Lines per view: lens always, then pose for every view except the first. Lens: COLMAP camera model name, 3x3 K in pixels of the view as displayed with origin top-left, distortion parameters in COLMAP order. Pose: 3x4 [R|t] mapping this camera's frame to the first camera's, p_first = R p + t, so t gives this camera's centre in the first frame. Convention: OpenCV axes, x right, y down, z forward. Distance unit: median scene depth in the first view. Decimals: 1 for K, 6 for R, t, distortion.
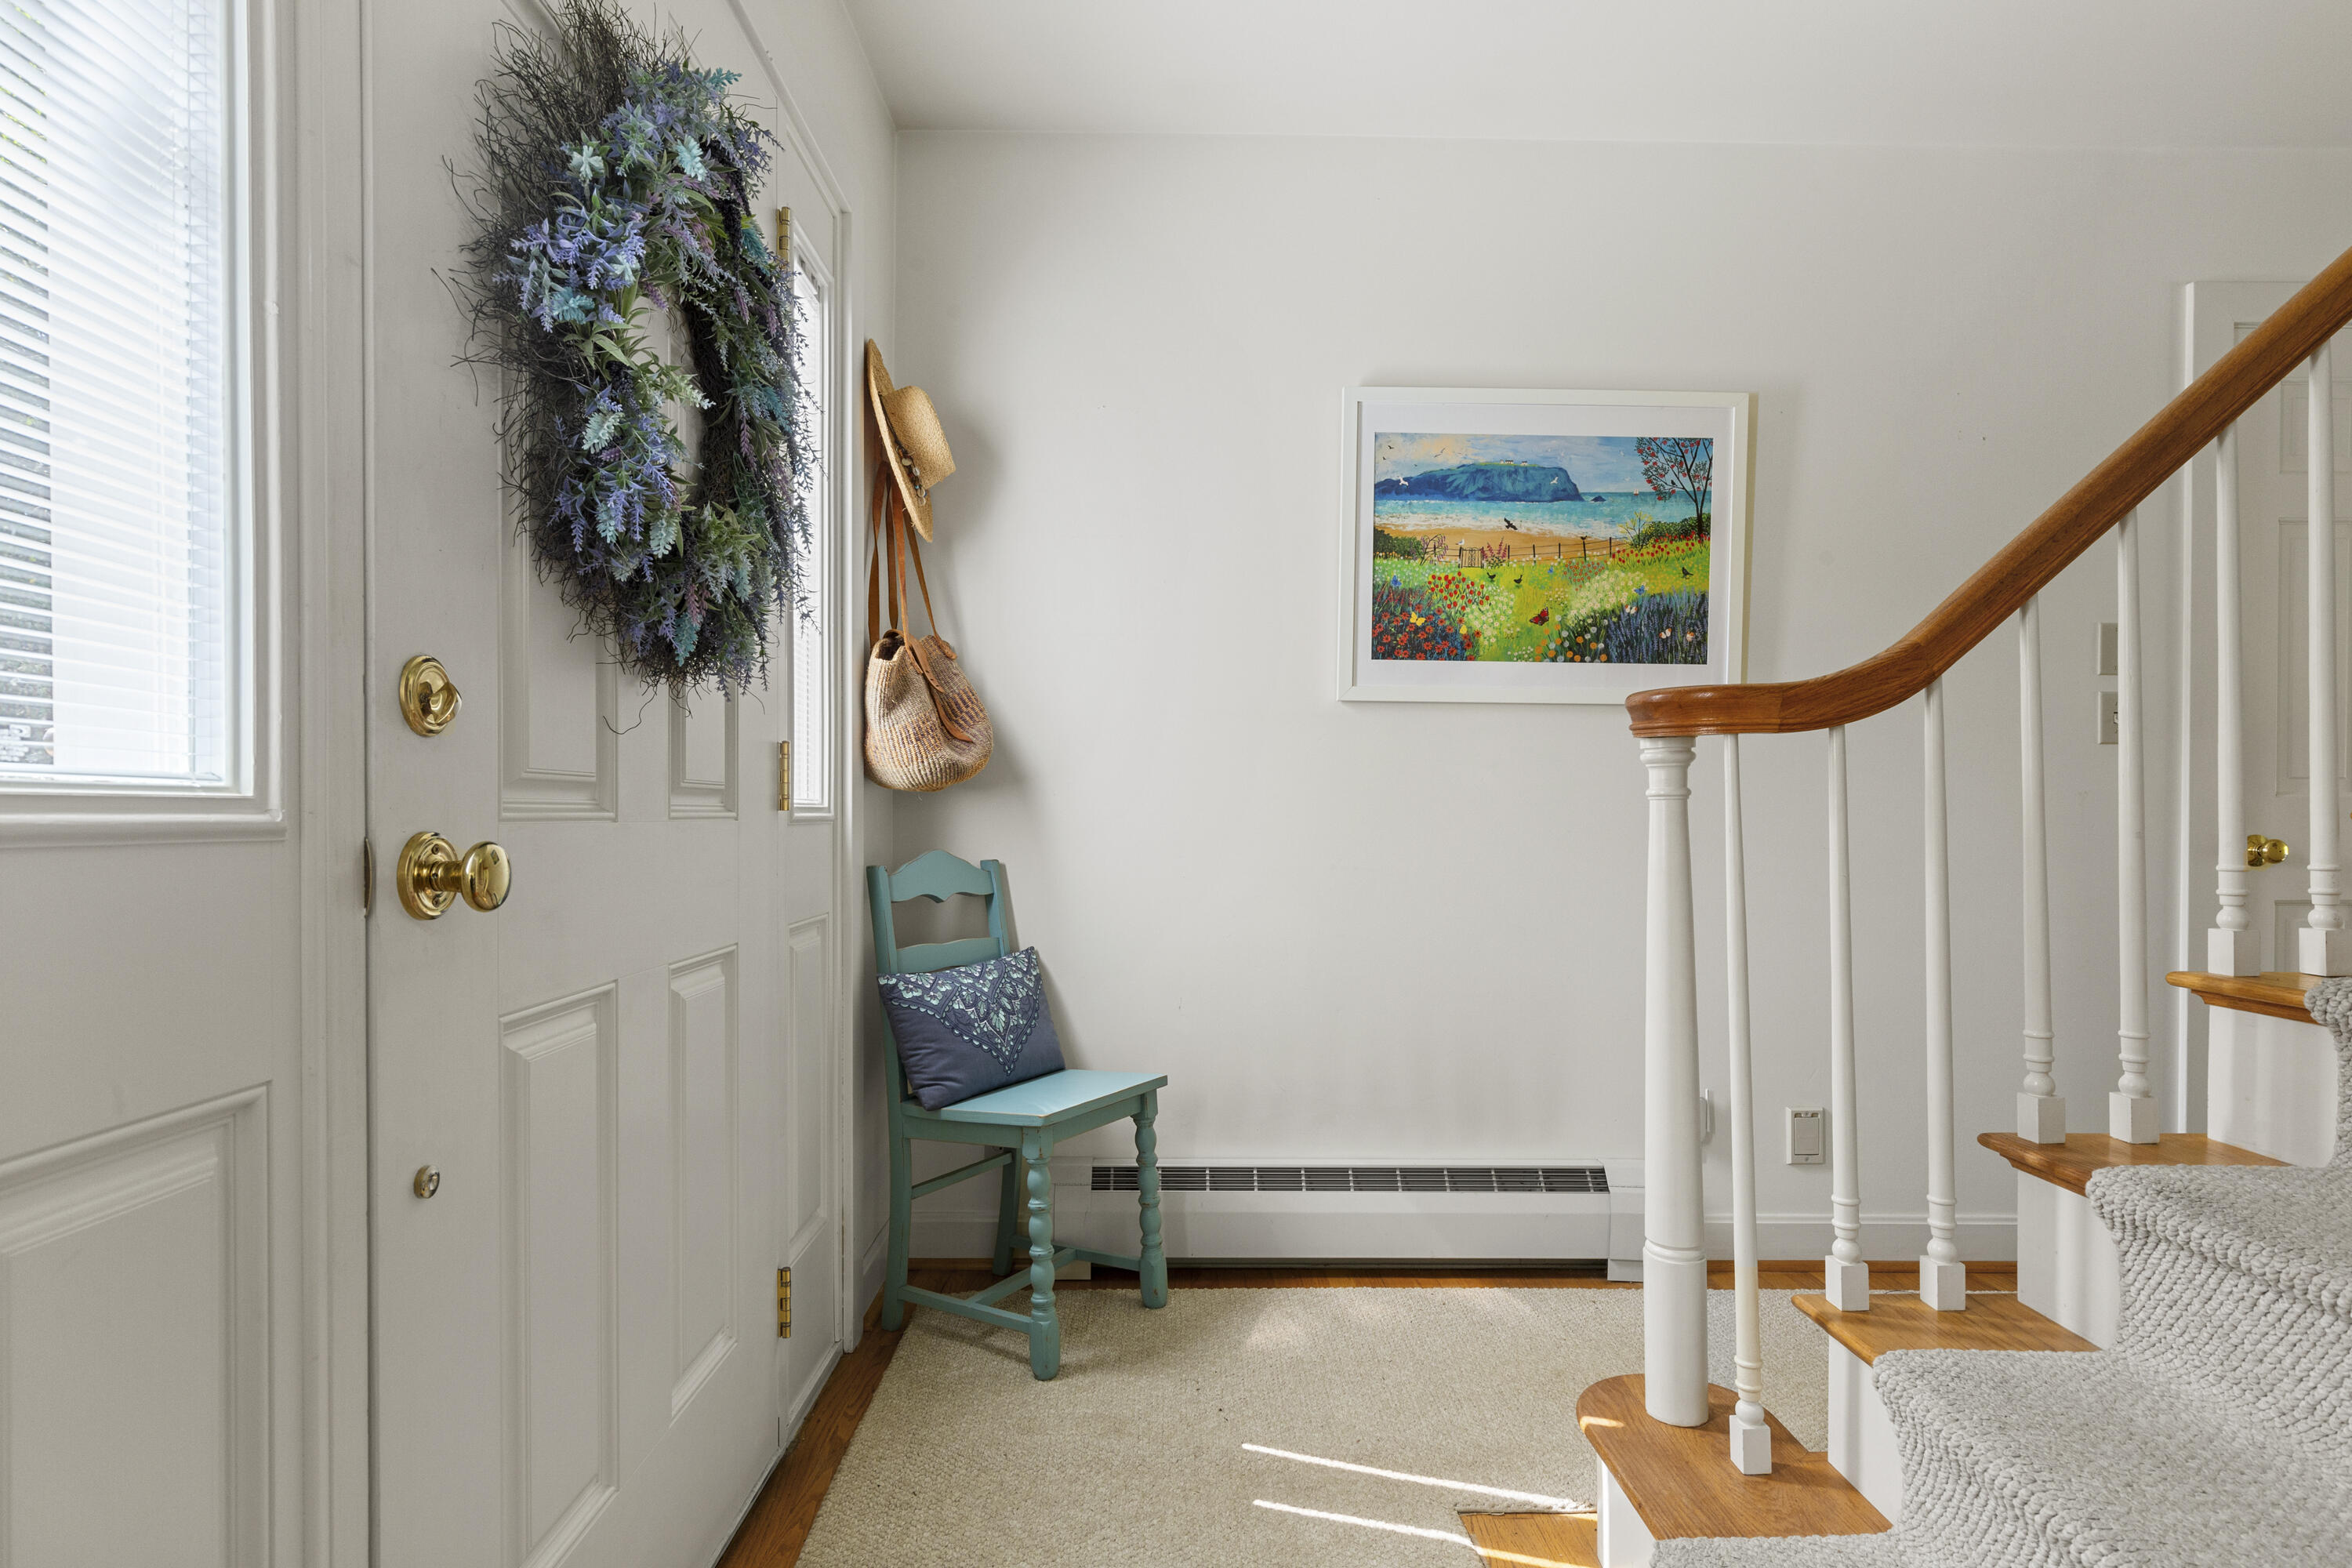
lens RADIAL K [[1223.5, 0, 1185.1], [0, 1223.5, 807.0], [0, 0, 1]] dist [0.019170, -0.000545]
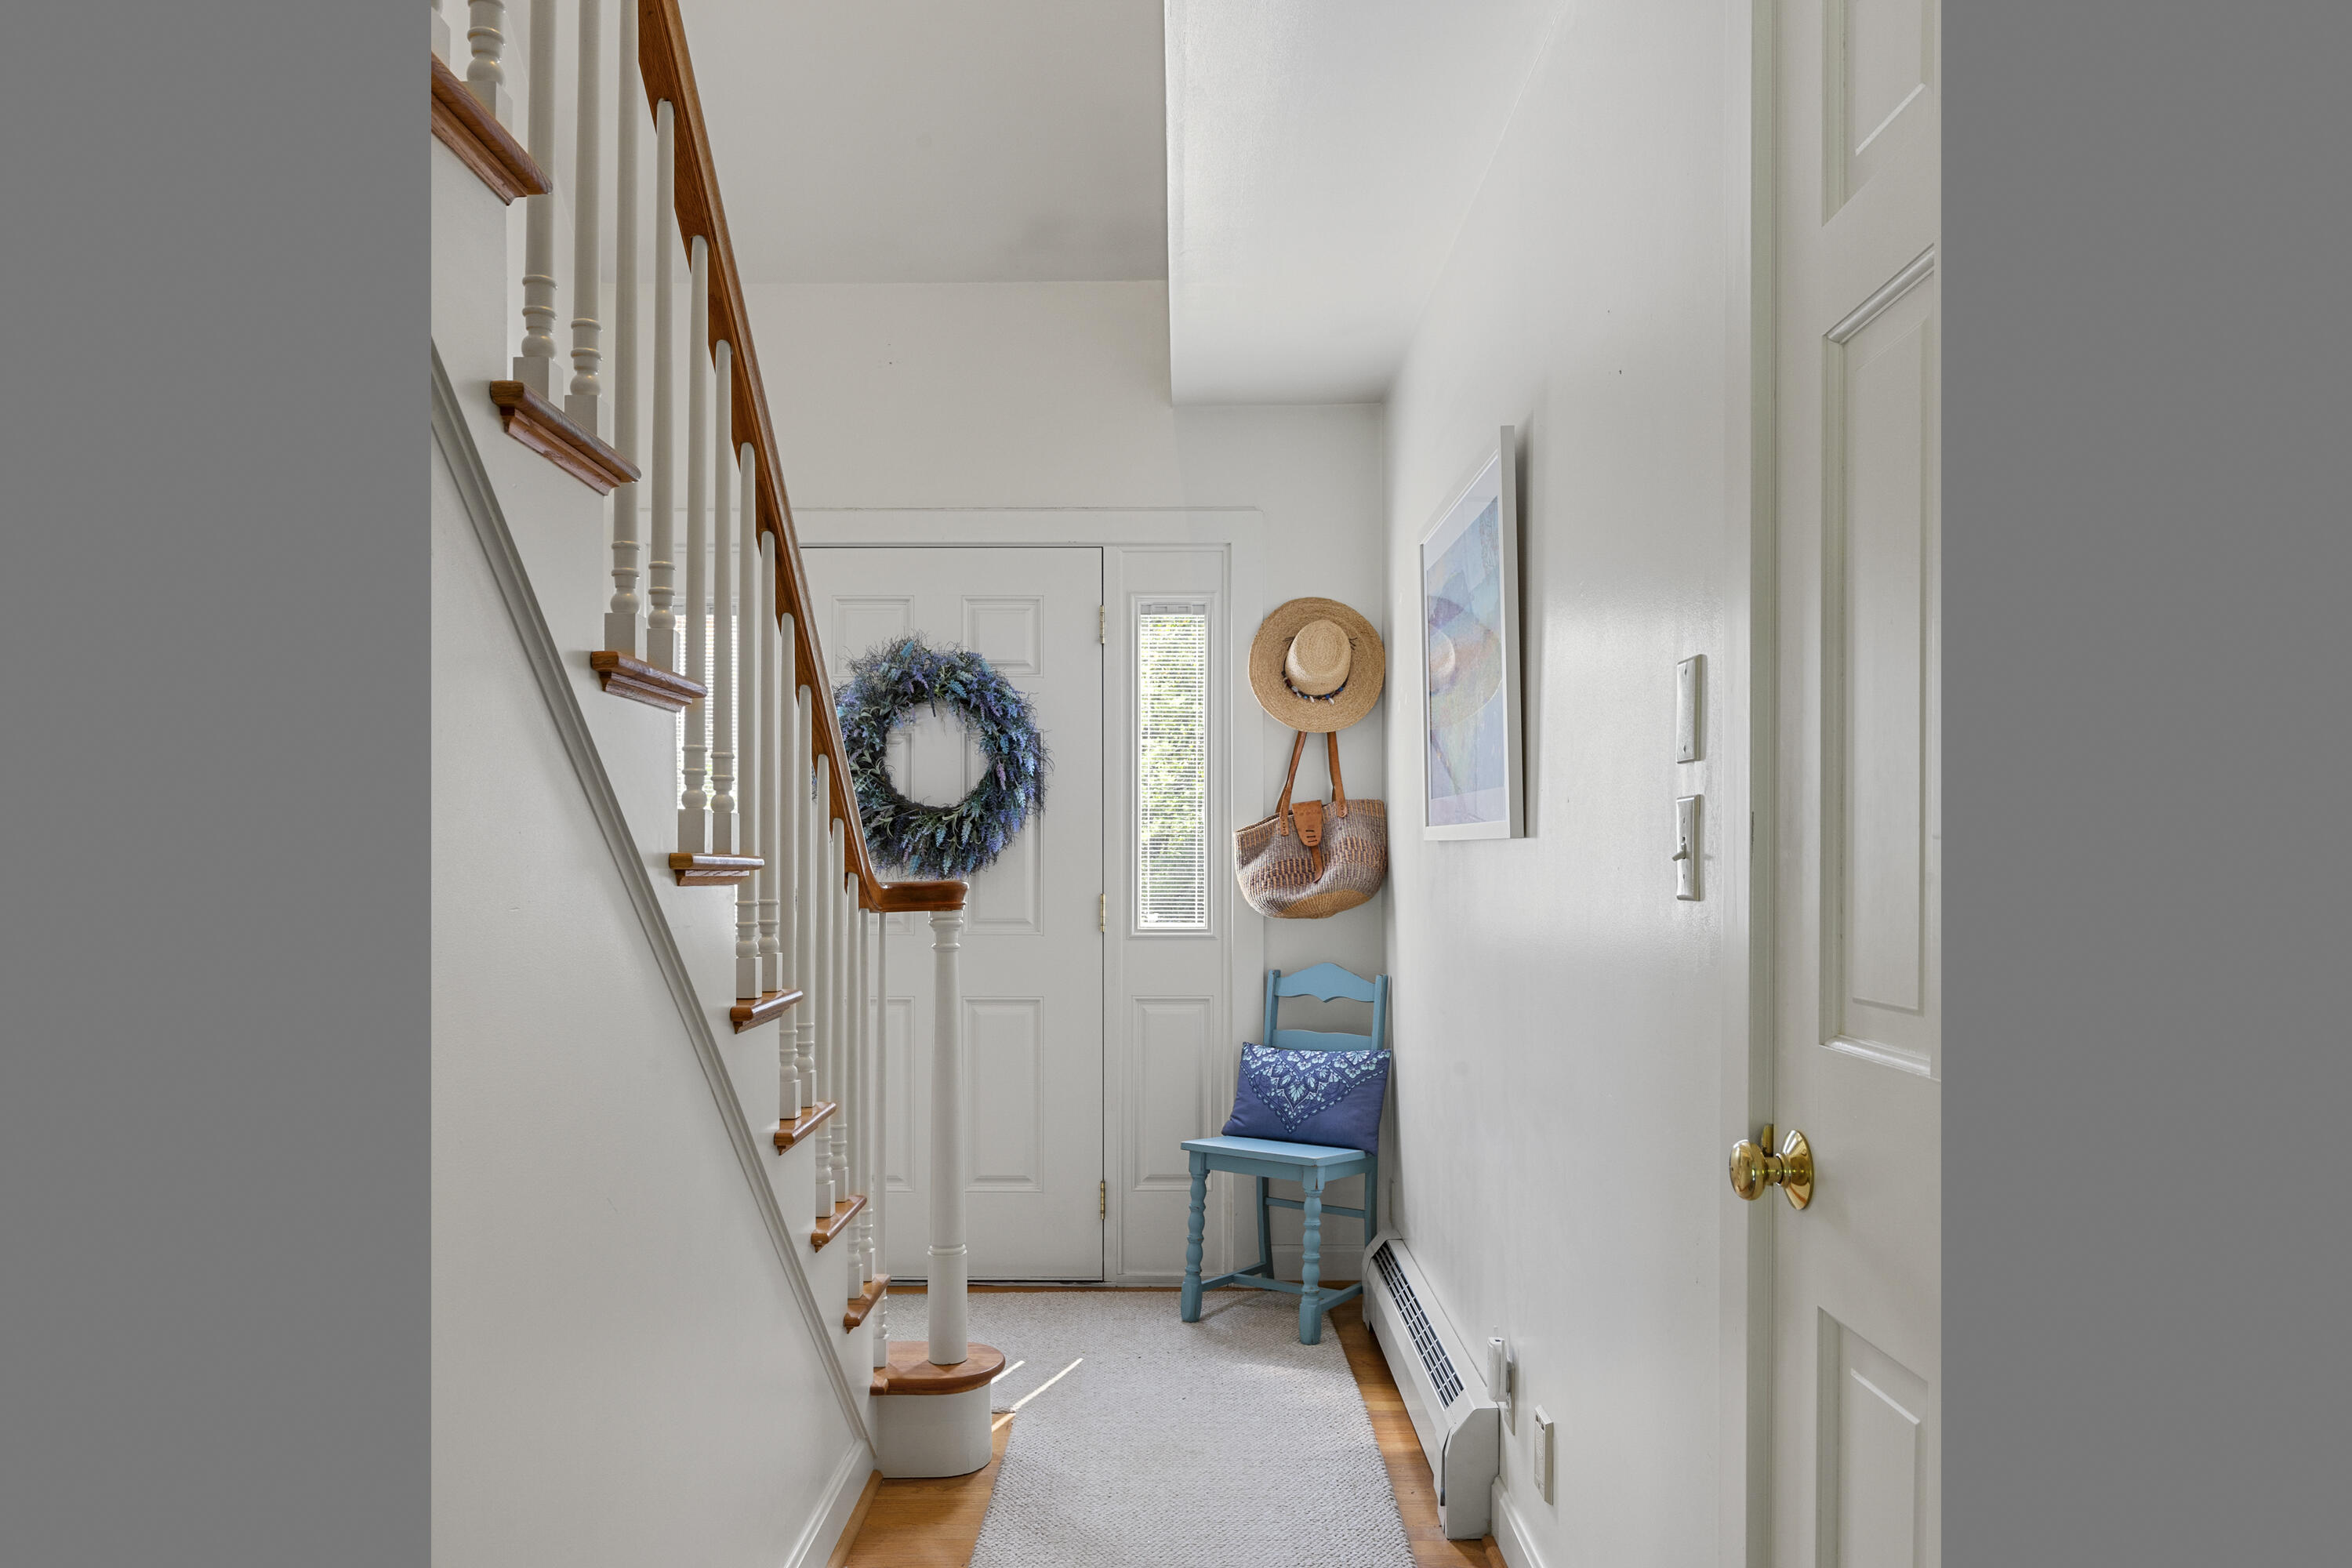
lens RADIAL K [[1607.4, 0, 1176.0], [0, 1607.4, 784.0], [0, 0, 1]] dist [-0.001049, -0.000120]
pose [[-0.026373, -0.050733, -0.998364, 1.647818], [0.009539, 0.998653, -0.050999, -0.075629], [0.999607, -0.010868, -0.025854, 0.928090]]
